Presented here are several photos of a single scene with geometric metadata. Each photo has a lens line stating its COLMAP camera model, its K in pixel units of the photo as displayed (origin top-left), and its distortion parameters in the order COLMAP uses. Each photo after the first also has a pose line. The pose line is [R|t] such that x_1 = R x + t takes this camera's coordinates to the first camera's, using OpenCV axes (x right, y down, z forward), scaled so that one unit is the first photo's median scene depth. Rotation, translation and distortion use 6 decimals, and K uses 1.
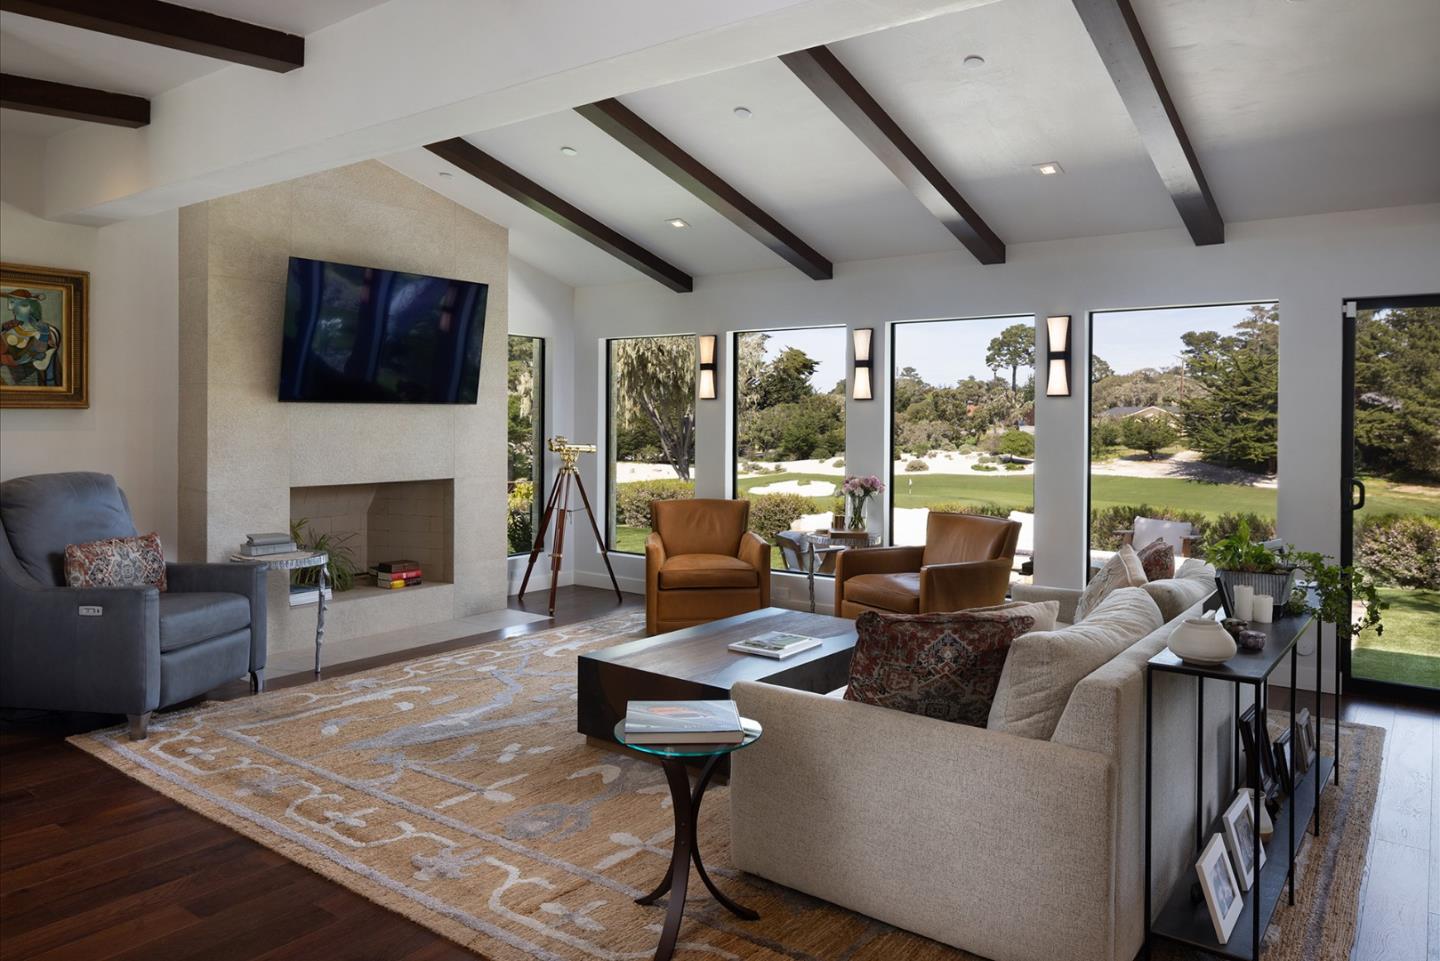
lens RADIAL K [[973.6, 0, 720.0], [0, 973.6, 480.5], [0, 0, 1]] dist [0.001225, 0.001150]
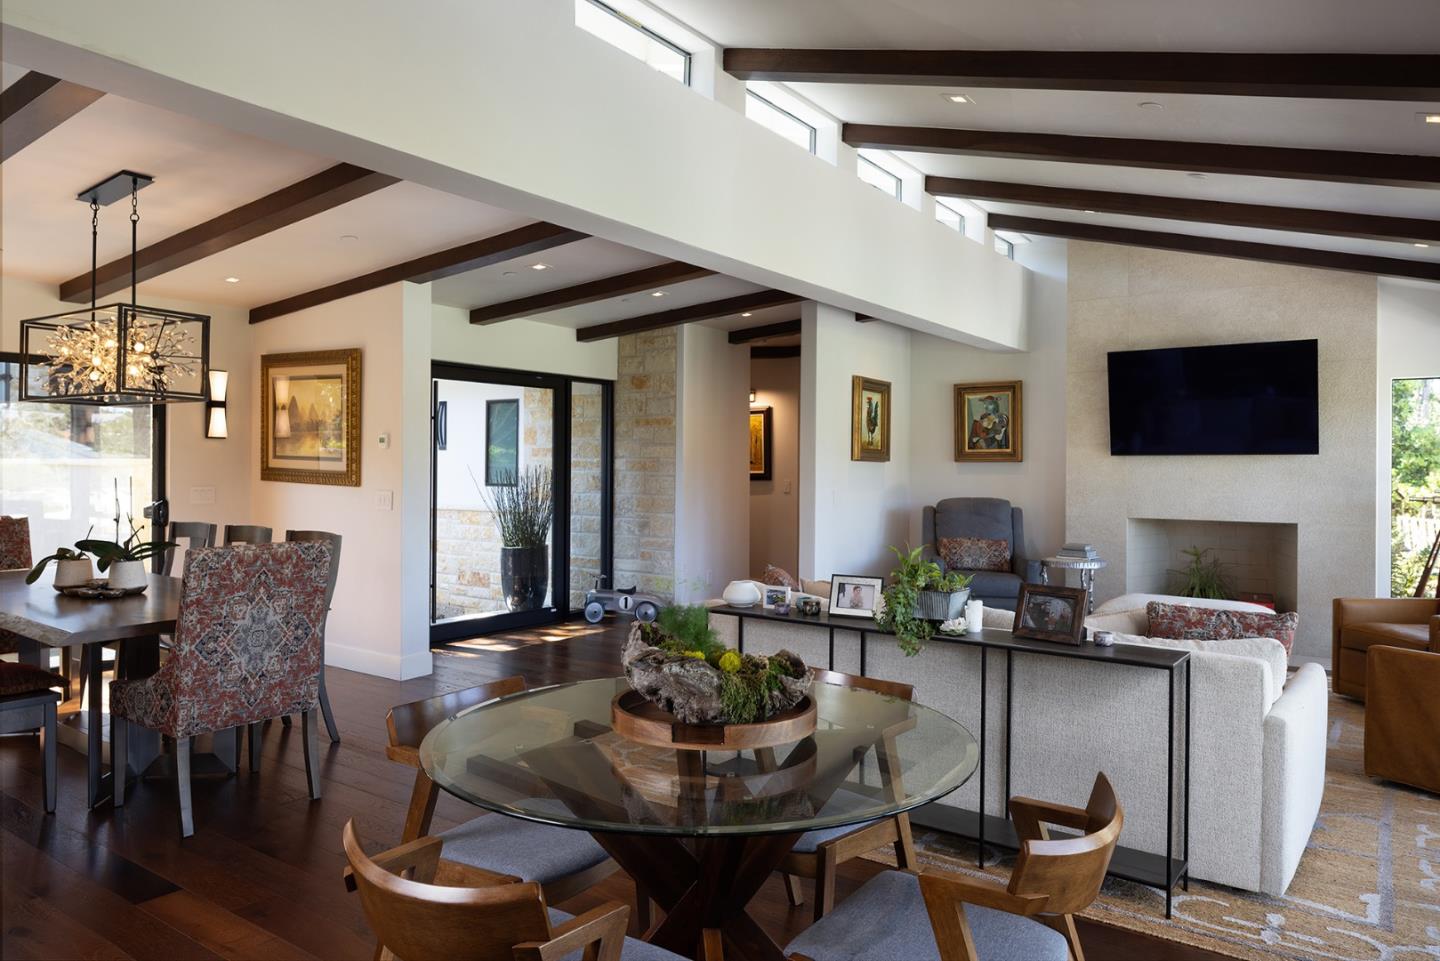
lens RADIAL K [[973.6, 0, 720.0], [0, 973.6, 480.5], [0, 0, 1]] dist [0.001225, 0.001150]
pose [[0.024954, 0.010121, -0.999637, 1.041674], [-0.066526, 0.997749, 0.008441, -0.022017], [0.997473, 0.066291, 0.025571, 0.457457]]
